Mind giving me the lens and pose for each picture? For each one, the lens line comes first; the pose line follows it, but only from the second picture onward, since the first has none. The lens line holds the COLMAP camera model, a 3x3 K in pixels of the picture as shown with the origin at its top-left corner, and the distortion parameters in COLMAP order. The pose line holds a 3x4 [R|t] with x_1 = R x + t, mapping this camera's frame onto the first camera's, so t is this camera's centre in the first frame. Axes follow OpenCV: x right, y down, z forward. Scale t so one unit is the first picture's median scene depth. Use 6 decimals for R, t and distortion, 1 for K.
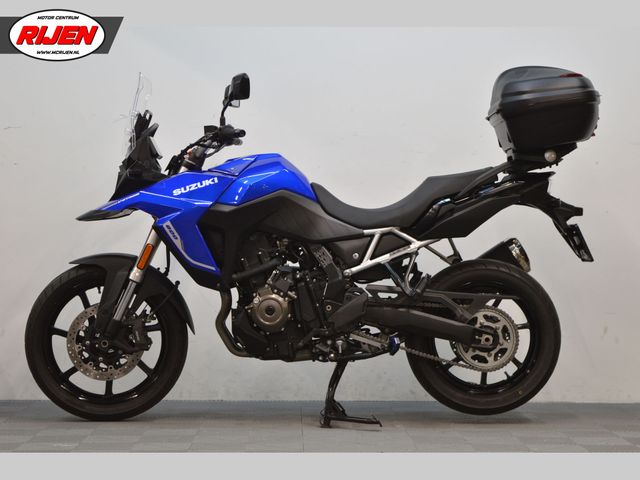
lens RADIAL K [[1495.2, 0, 320.0], [0, 1495.2, 240.0], [0, 0, 1]] dist [0.058330, 0.312264]
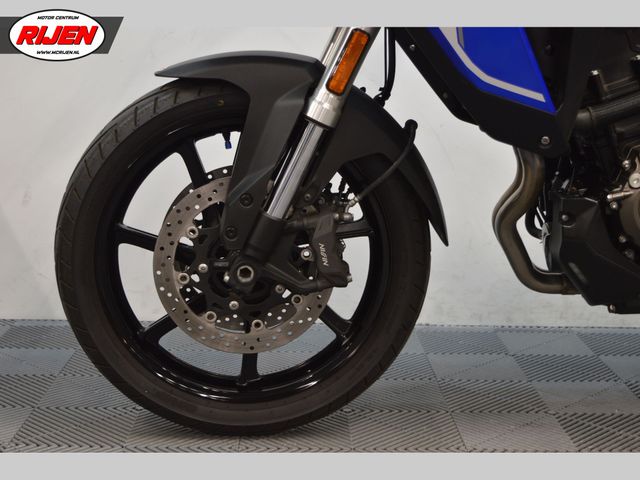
lens RADIAL K [[1075.4, 0, 320.0], [0, 1075.4, 240.0], [0, 0, 1]] dist [-0.012989, -0.048641]
pose [[0.999887, 0.012298, 0.008610, -0.125226], [-0.013650, 0.983503, 0.180374, 0.006106], [-0.006250, -0.180471, 0.983560, 0.705685]]
